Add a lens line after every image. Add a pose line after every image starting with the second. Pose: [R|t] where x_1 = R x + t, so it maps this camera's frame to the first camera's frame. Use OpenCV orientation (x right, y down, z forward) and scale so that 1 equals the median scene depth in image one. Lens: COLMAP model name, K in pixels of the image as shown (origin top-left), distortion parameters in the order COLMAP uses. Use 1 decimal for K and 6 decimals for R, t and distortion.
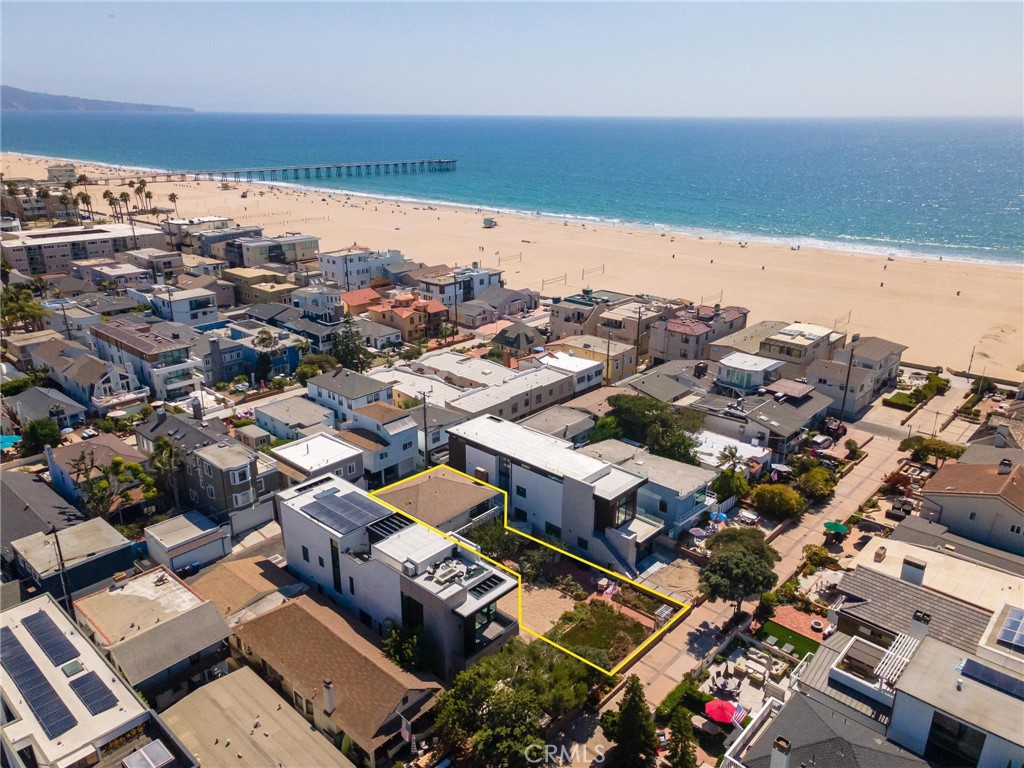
lens RADIAL K [[747.4, 0, 512.0], [0, 747.4, 384.0], [0, 0, 1]] dist [0.031535, 0.005315]
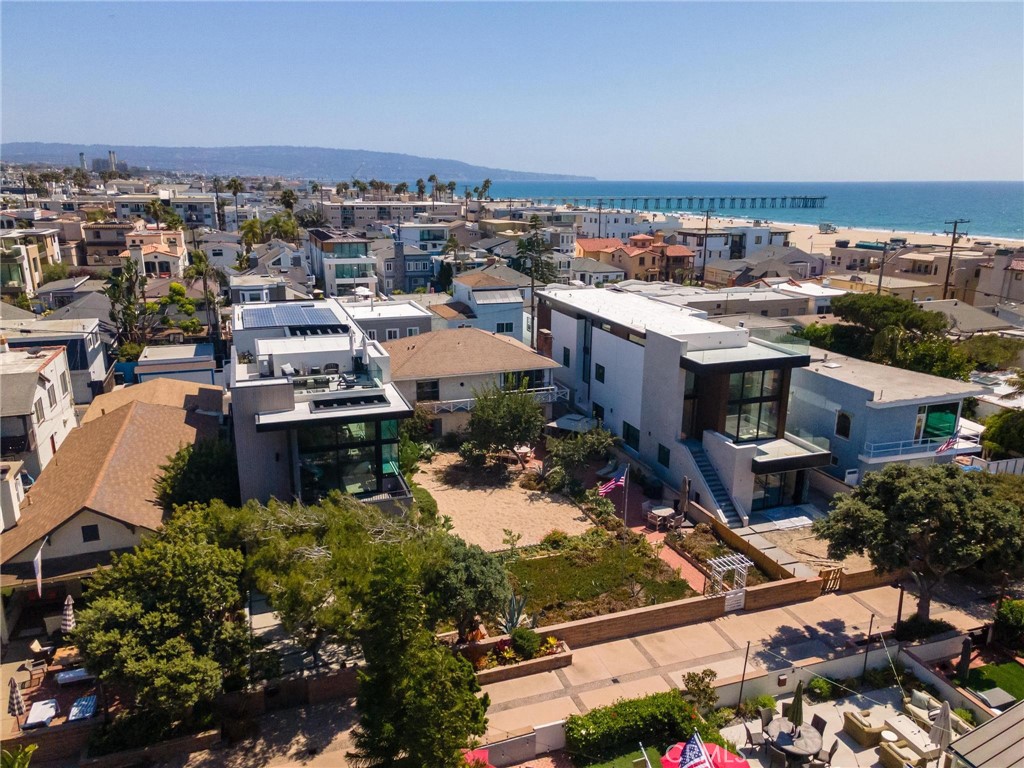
lens RADIAL K [[747.4, 0, 512.0], [0, 747.4, 384.0], [0, 0, 1]] dist [0.031535, 0.005315]
pose [[0.883114, 0.122496, -0.452885, 0.186769], [-0.160108, 0.986050, -0.045501, 0.158195], [0.440994, 0.112693, 0.890407, 0.346374]]
